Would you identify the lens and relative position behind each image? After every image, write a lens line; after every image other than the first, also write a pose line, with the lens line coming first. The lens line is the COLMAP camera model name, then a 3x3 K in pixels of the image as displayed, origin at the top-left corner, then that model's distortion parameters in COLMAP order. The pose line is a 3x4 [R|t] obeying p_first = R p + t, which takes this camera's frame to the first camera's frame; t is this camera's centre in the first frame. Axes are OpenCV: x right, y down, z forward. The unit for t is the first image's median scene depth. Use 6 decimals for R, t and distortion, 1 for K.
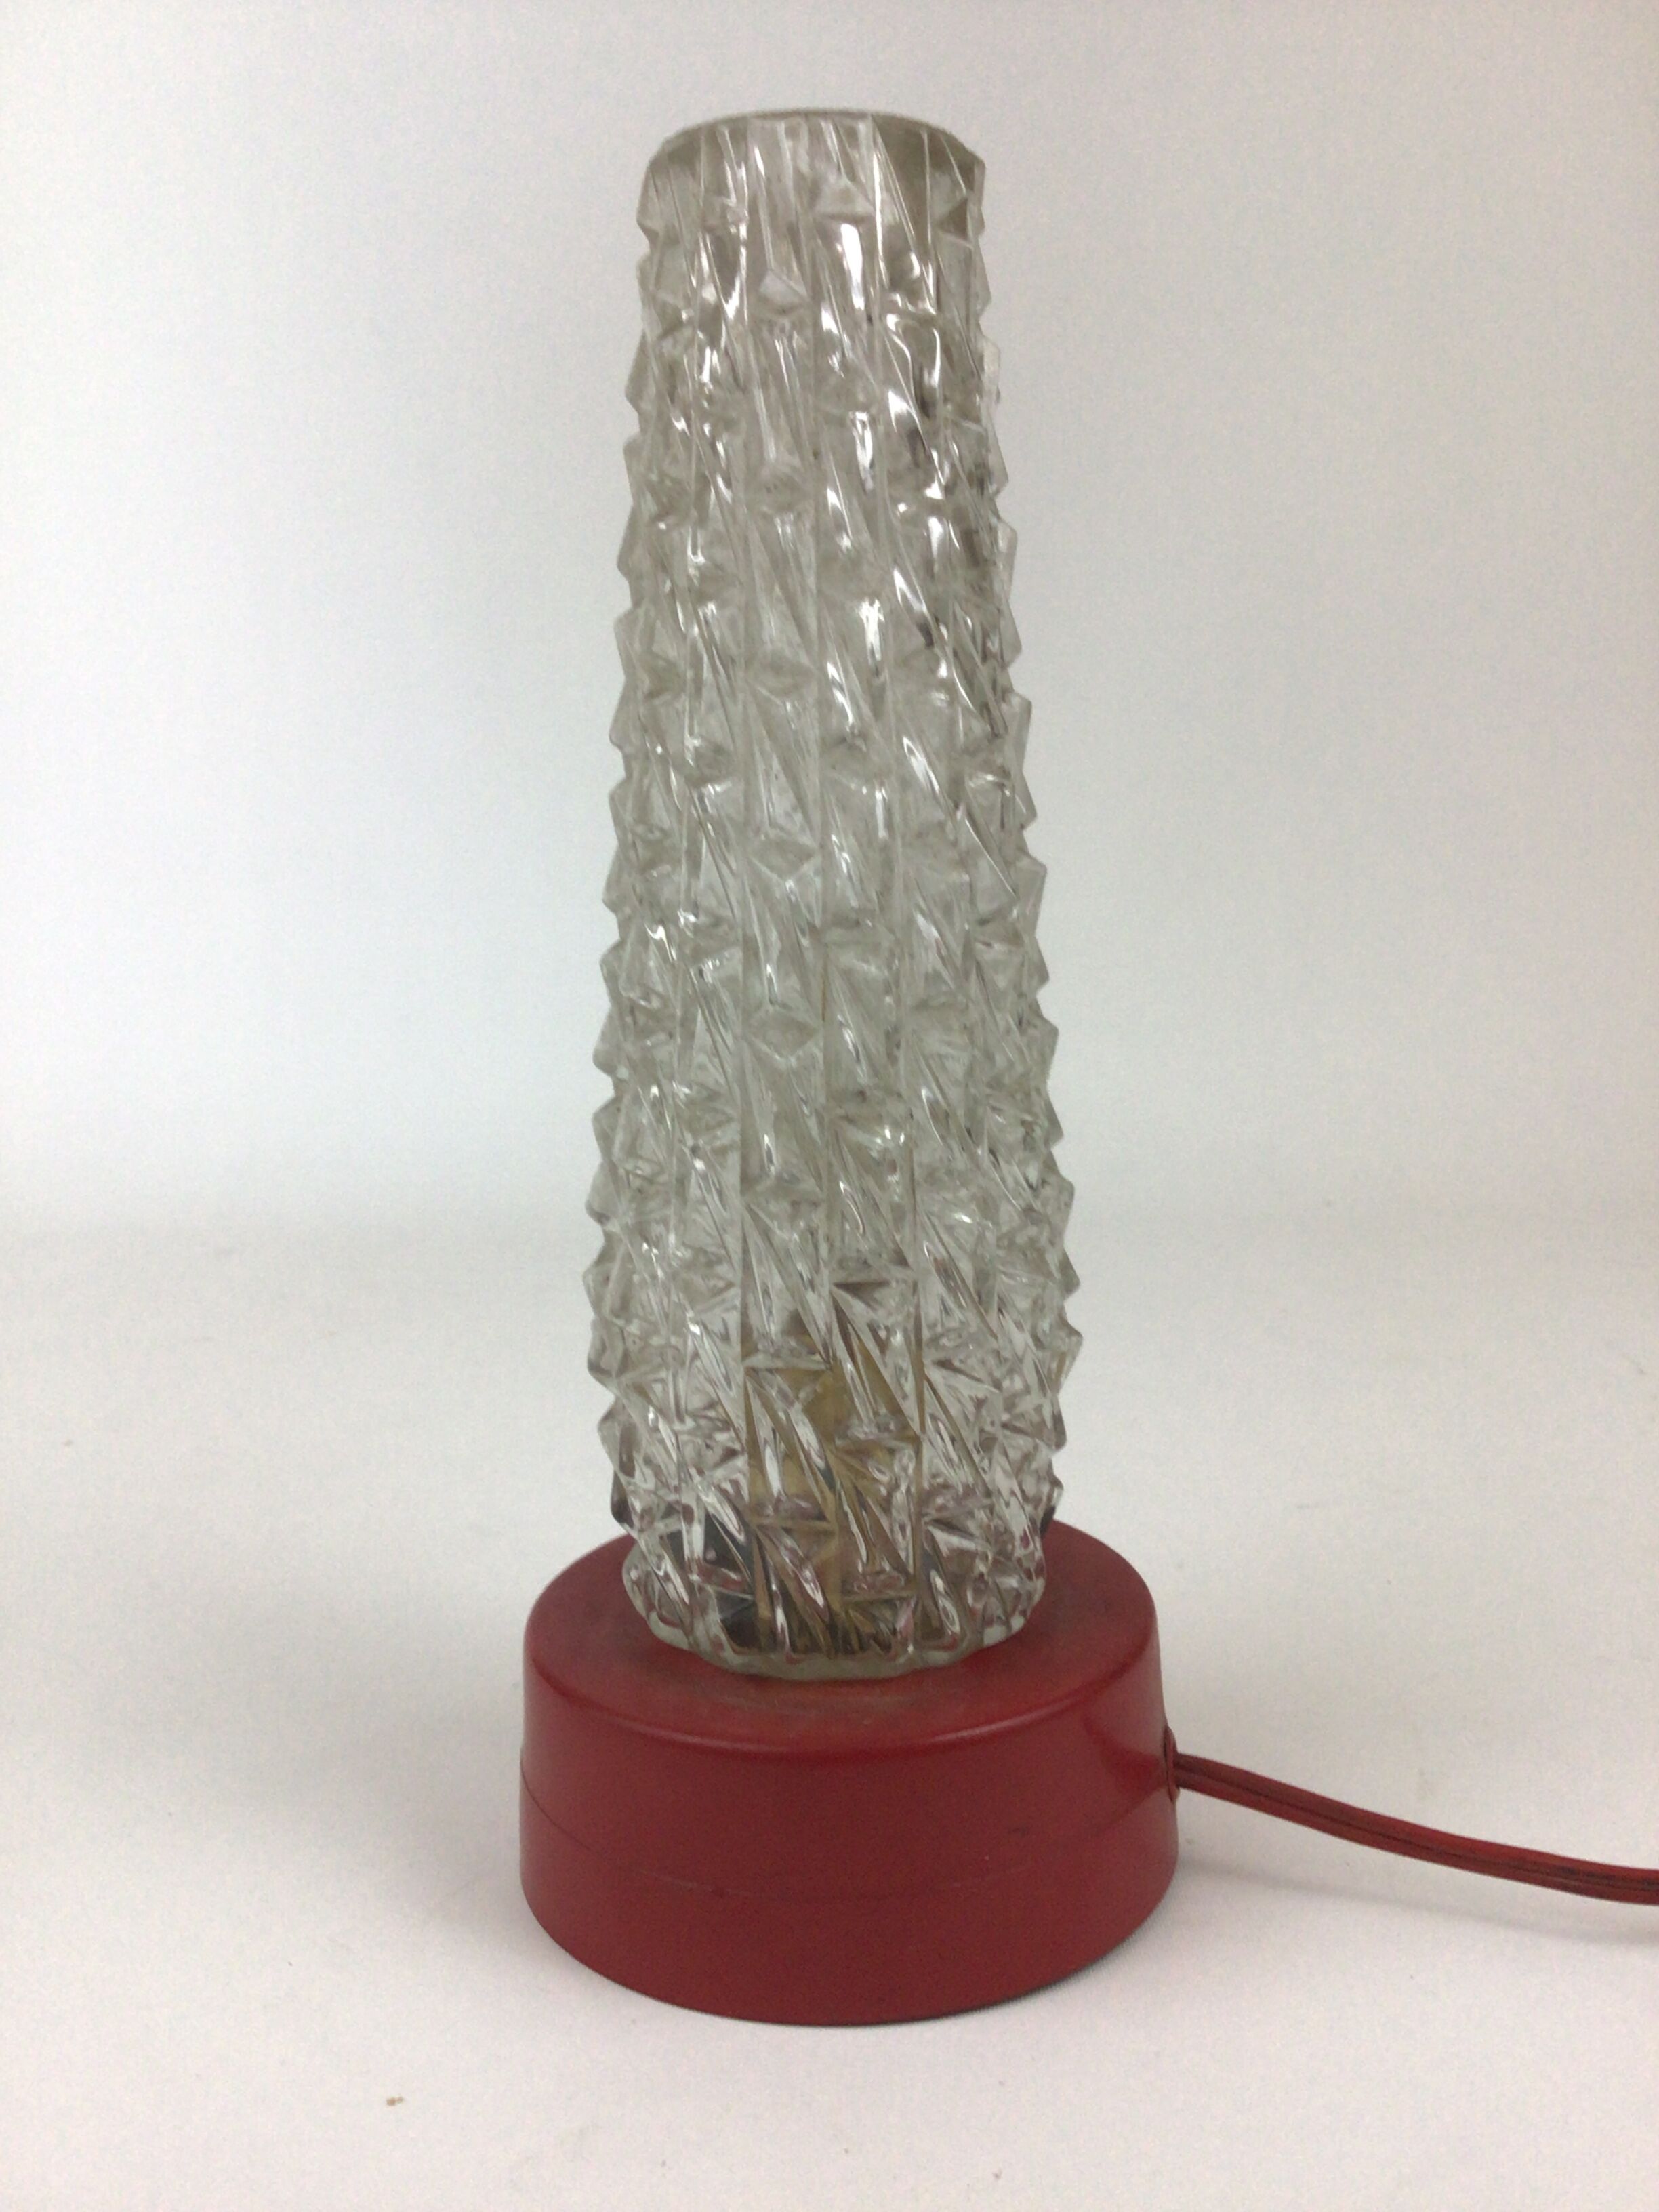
lens RADIAL K [[3119.3, 0, 825.7], [0, 3119.3, 1106.2], [0, 0, 1]] dist [0.183598, 0.000000]
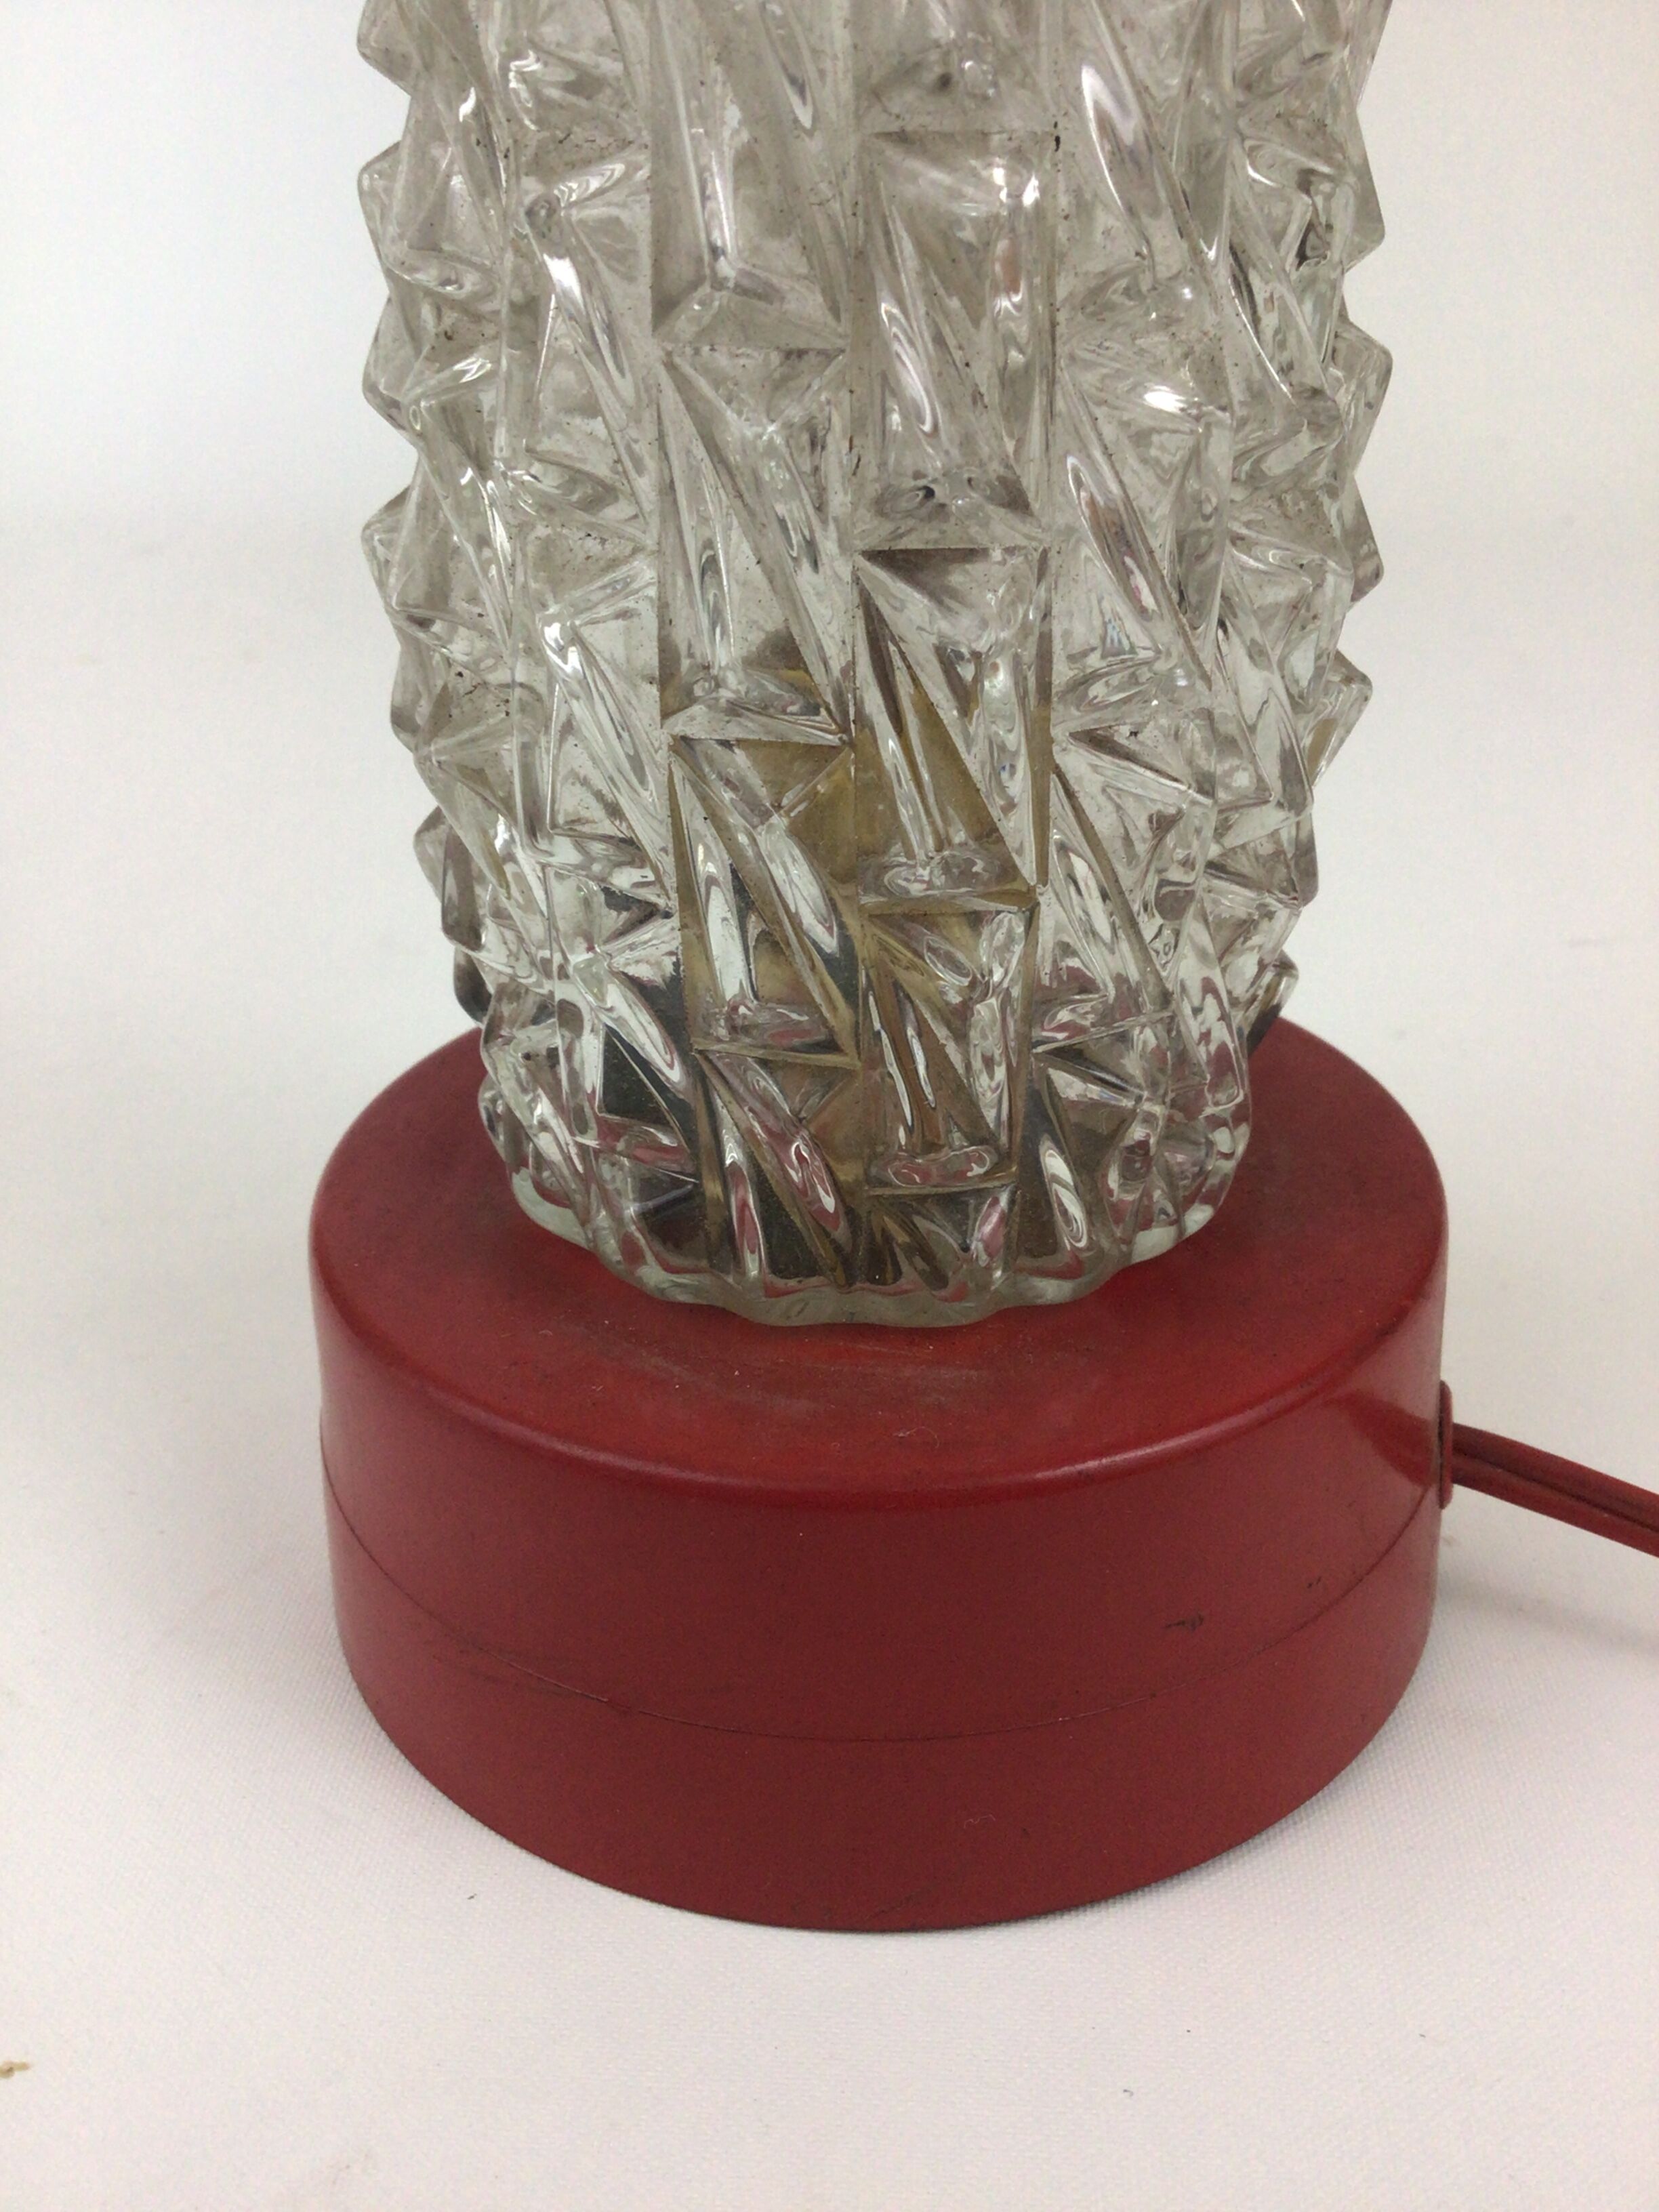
lens RADIAL K [[3119.3, 0, 756.0], [0, 3119.3, 1187.0], [0, 0, 1]] dist [0.183598, 0.000000]
pose [[0.998480, 0.032640, -0.044407, 0.009971], [-0.021461, 0.972432, 0.232196, 0.038871], [0.050762, -0.230890, 0.971655, 0.513359]]
